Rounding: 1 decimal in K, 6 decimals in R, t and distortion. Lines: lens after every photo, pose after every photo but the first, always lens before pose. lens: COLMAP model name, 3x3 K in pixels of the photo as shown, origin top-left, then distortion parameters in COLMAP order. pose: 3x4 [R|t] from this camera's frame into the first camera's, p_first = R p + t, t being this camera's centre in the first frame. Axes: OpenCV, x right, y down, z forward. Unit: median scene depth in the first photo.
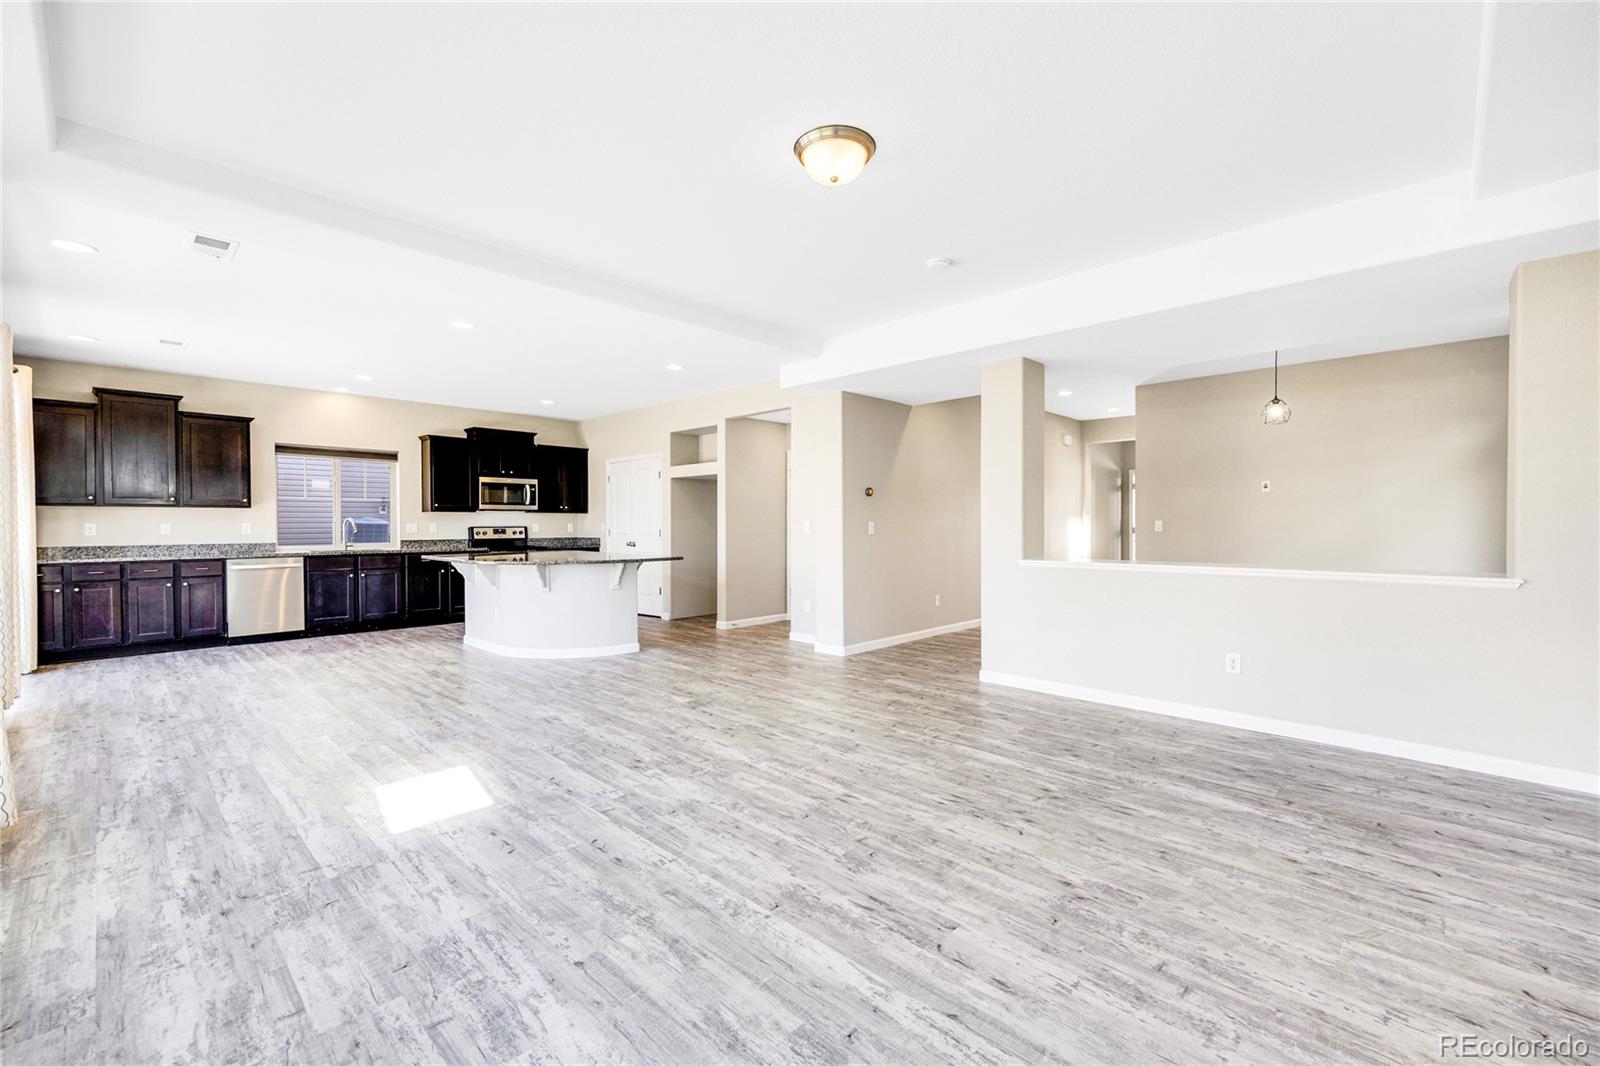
lens RADIAL K [[656.7, 0, 822.3], [0, 656.7, 530.5], [0, 0, 1]] dist [-0.001779, -0.000153]
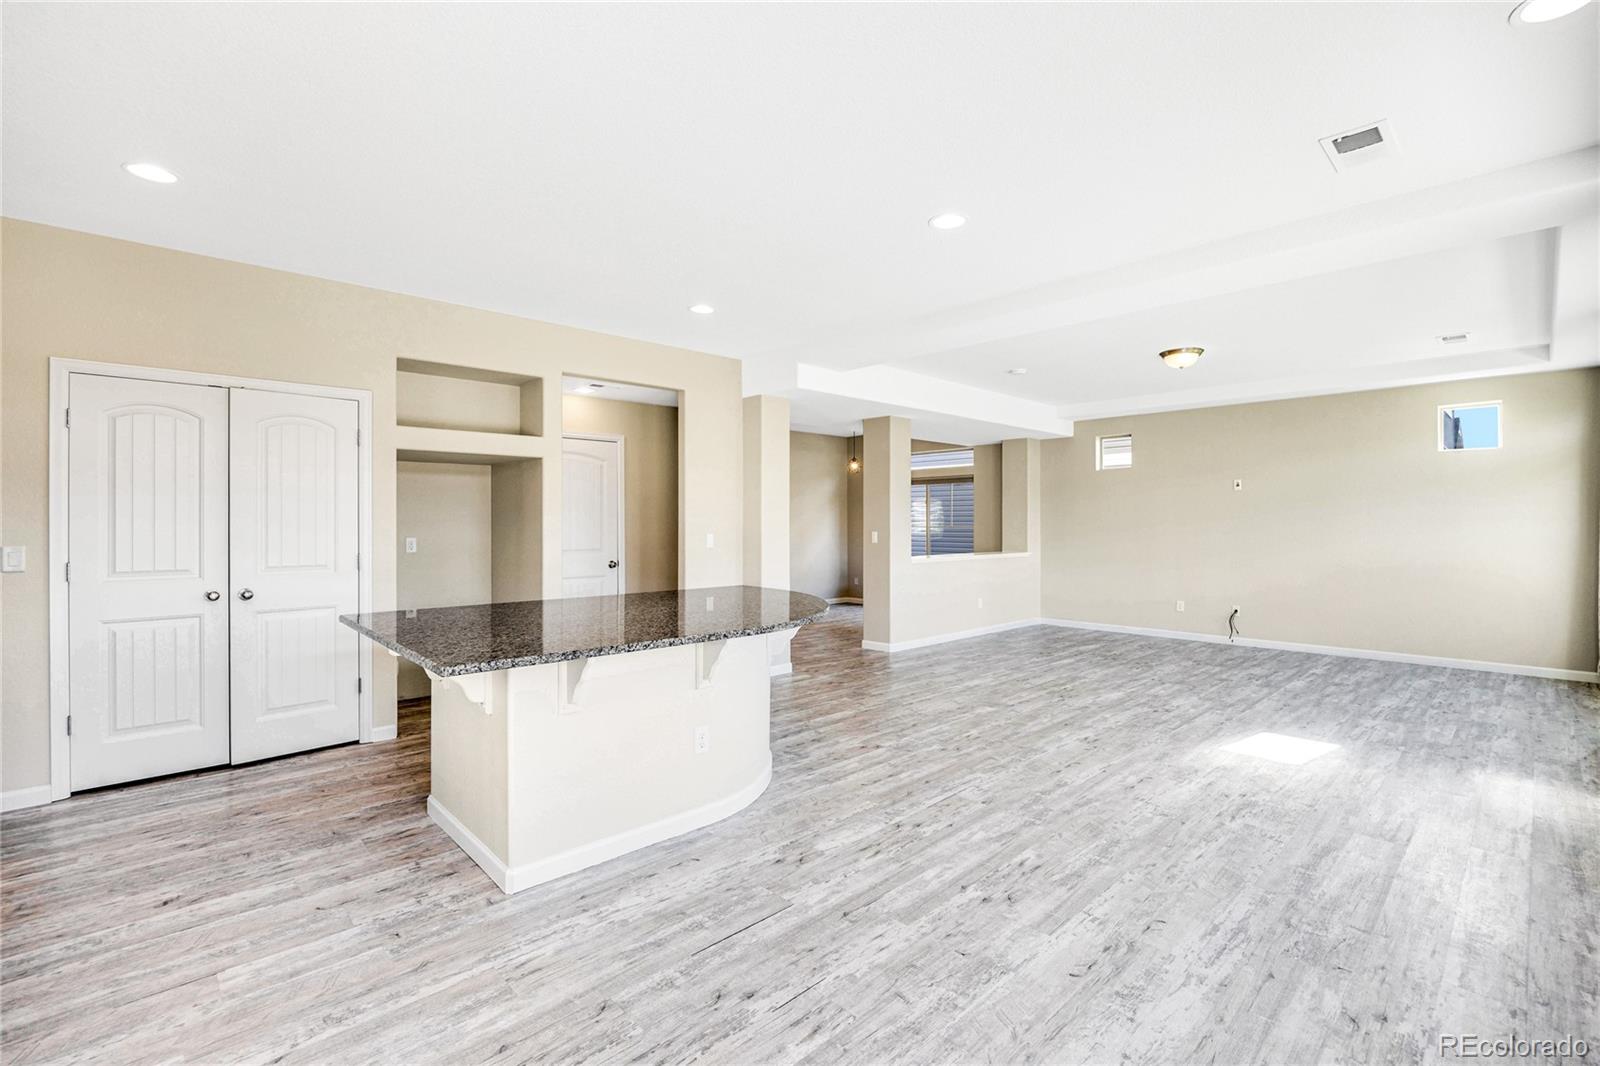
lens RADIAL K [[714.3, 0, 795.2], [0, 714.3, 527.0], [0, 0, 1]] dist [-0.009129, 0.000324]
pose [[0.073966, -0.001913, 0.997259, -0.944425], [0.011051, 0.999938, 0.001098, -0.023003], [-0.997200, 0.010939, 0.073982, 0.848338]]
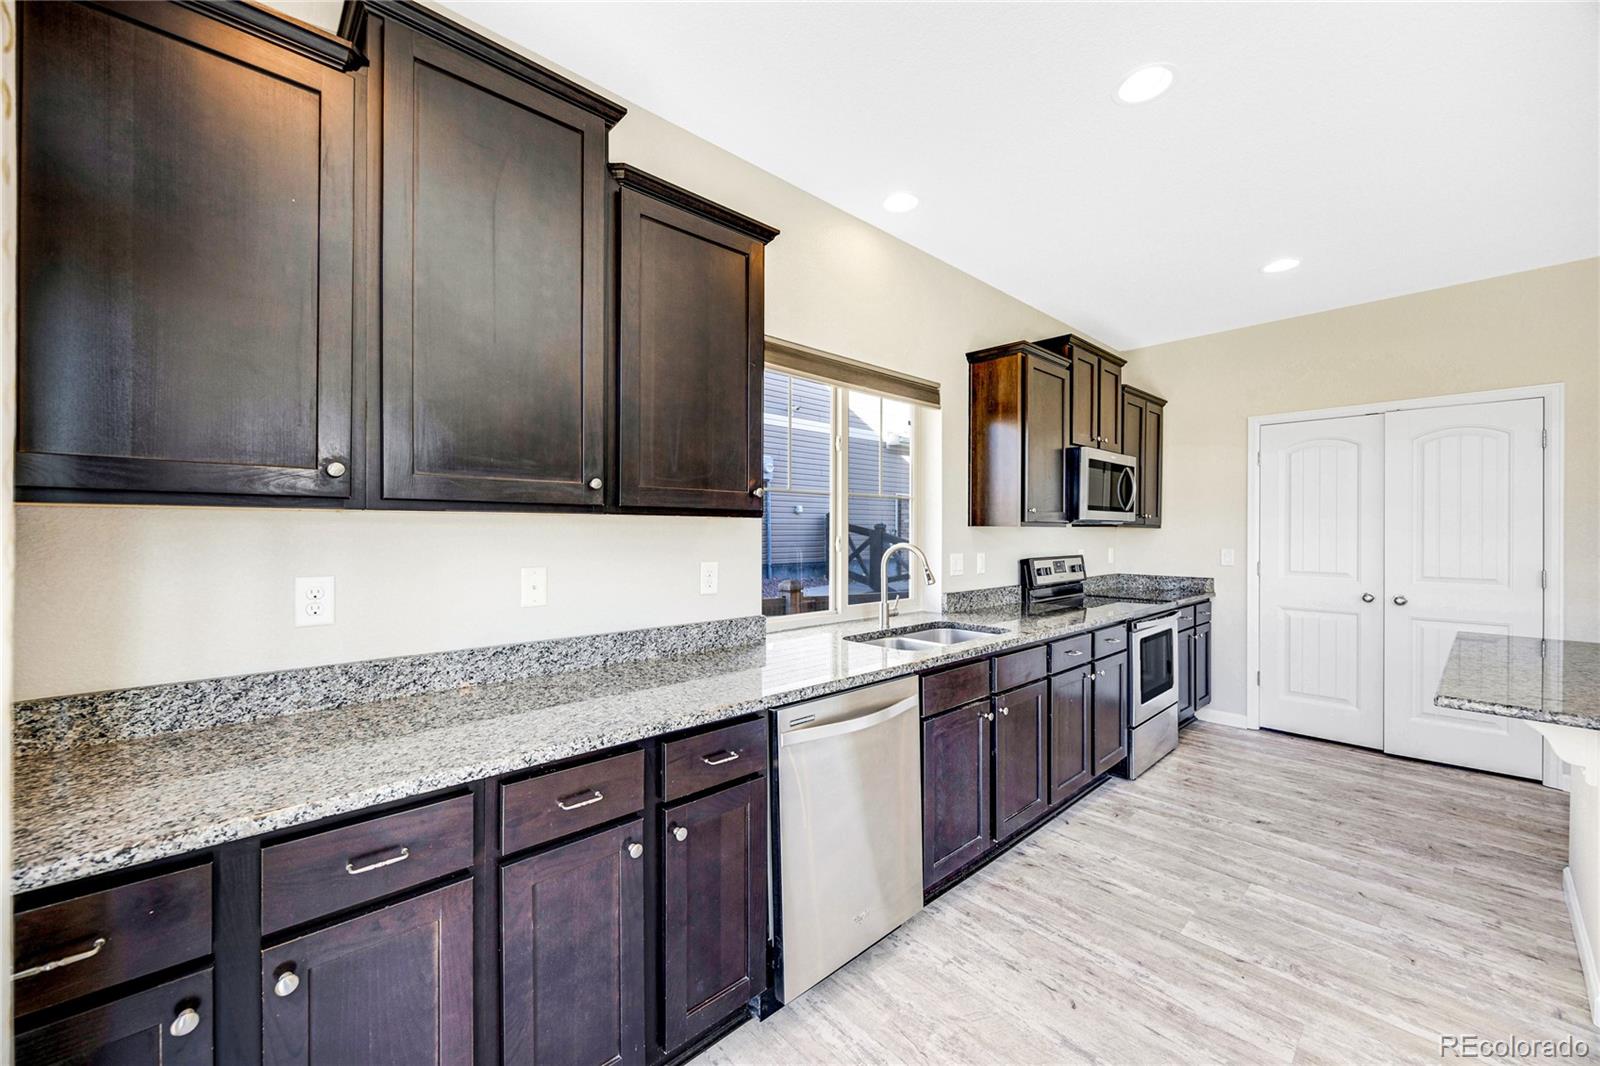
lens RADIAL K [[612.0, 0, 809.3], [0, 612.0, 528.4], [0, 0, 1]] dist [0.000096, -0.000218]
pose [[0.996641, 0.003550, -0.081824, -0.875372], [-0.004677, 0.999897, -0.013577, -0.026269], [0.081767, 0.013914, 0.996554, 0.751673]]
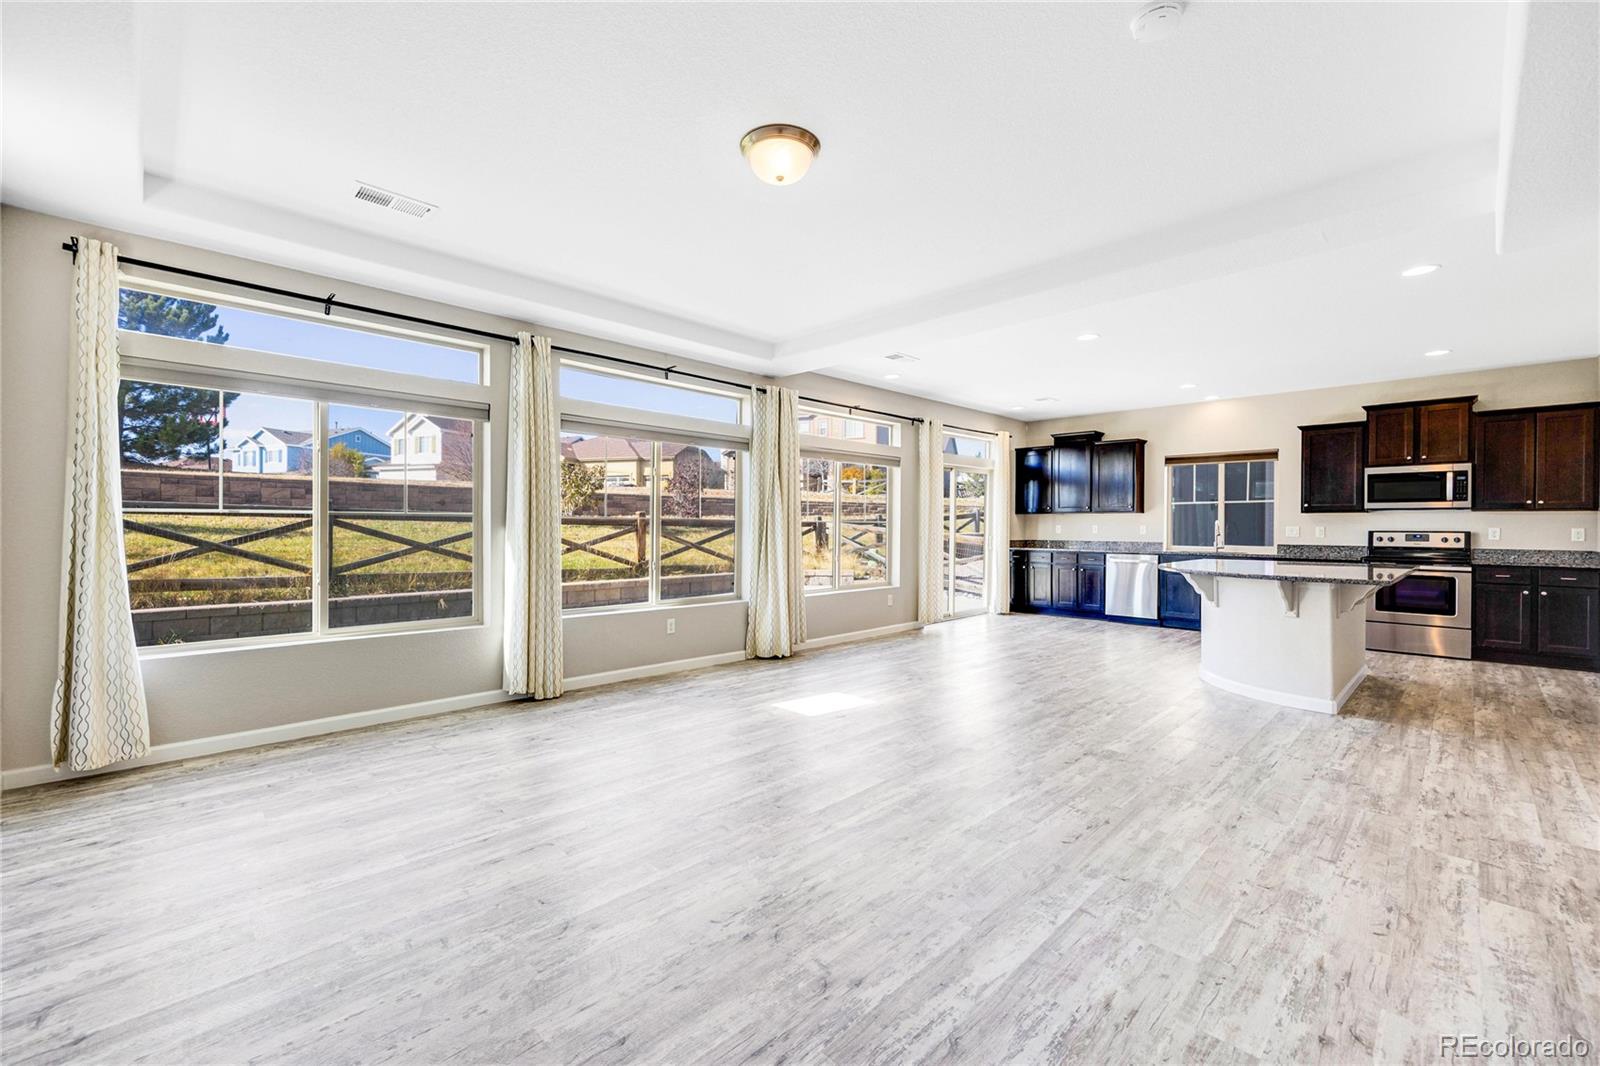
lens RADIAL K [[672.4, 0, 783.5], [0, 672.4, 527.5], [0, 0, 1]] dist [0.007556, -0.000339]
pose [[-0.057630, 0.006476, -0.998317, 0.439504], [-0.013428, 0.999883, 0.007261, -0.008030], [0.998248, 0.013824, -0.057536, 0.446631]]
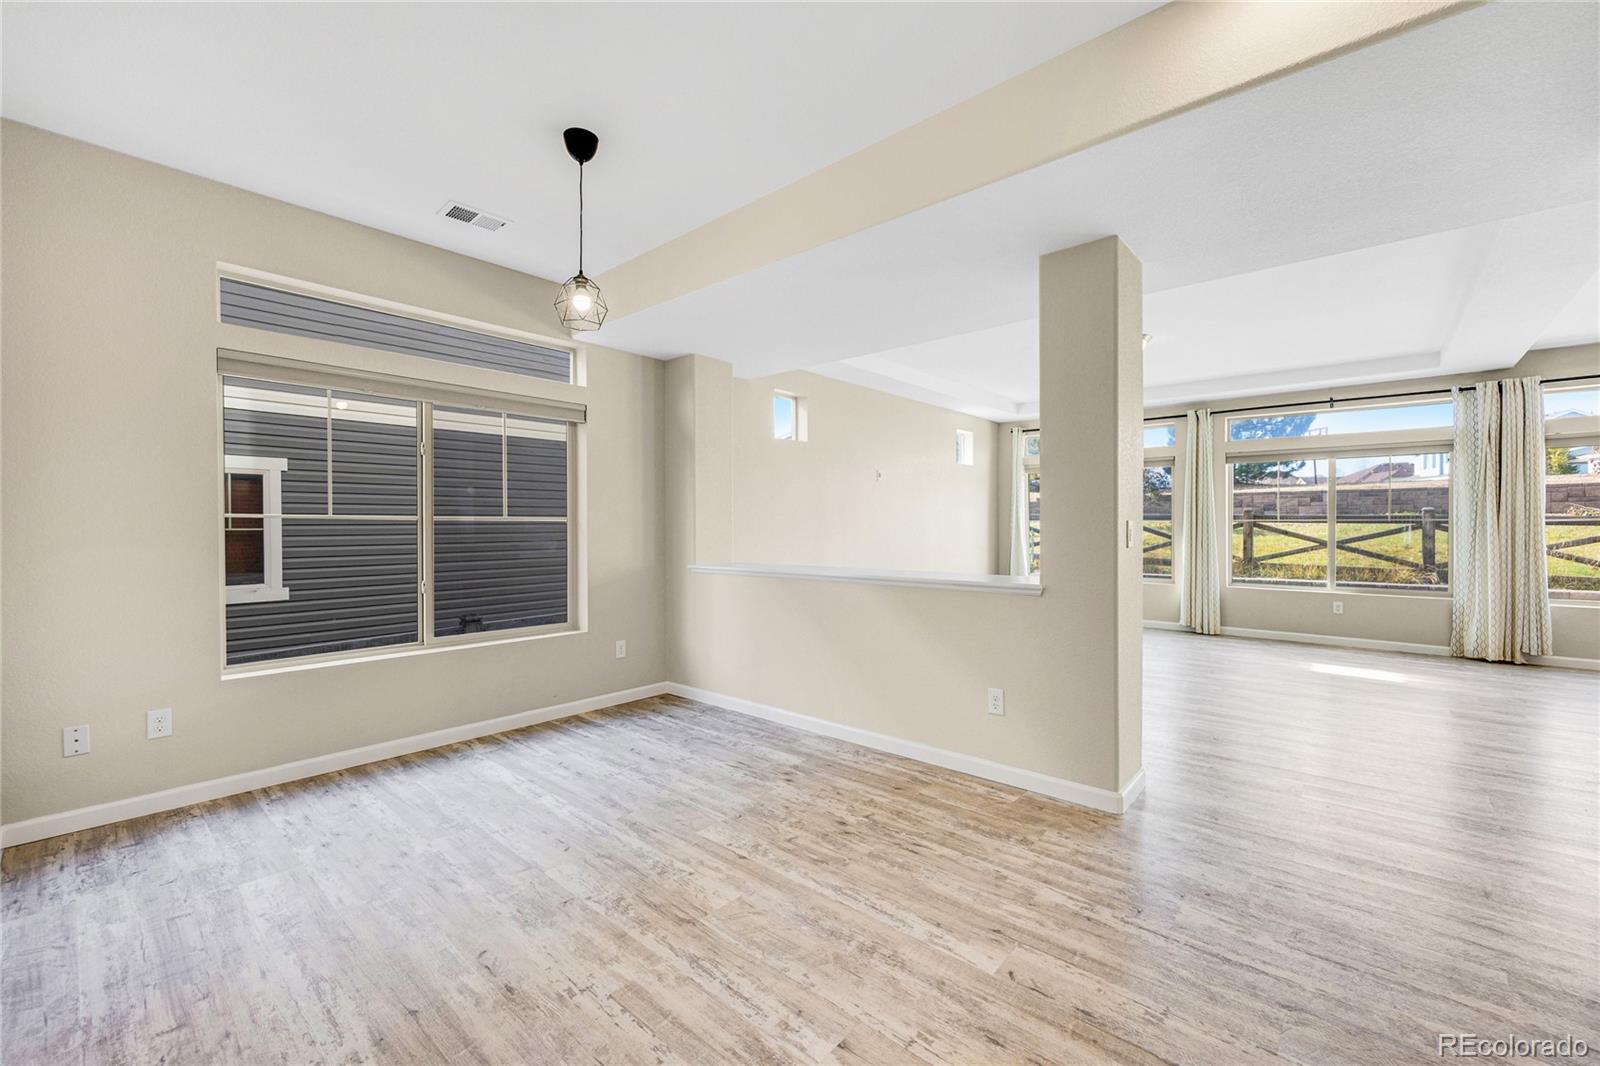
lens RADIAL K [[643.8, 0, 800.0], [0, 643.8, 533.0], [0, 0, 1]] dist [-0.000826, -0.000164]
pose [[-0.999808, 0.007853, -0.017938, 0.450318], [0.007534, 0.999813, 0.017797, -0.015352], [0.018074, 0.017658, -0.999681, 1.254634]]
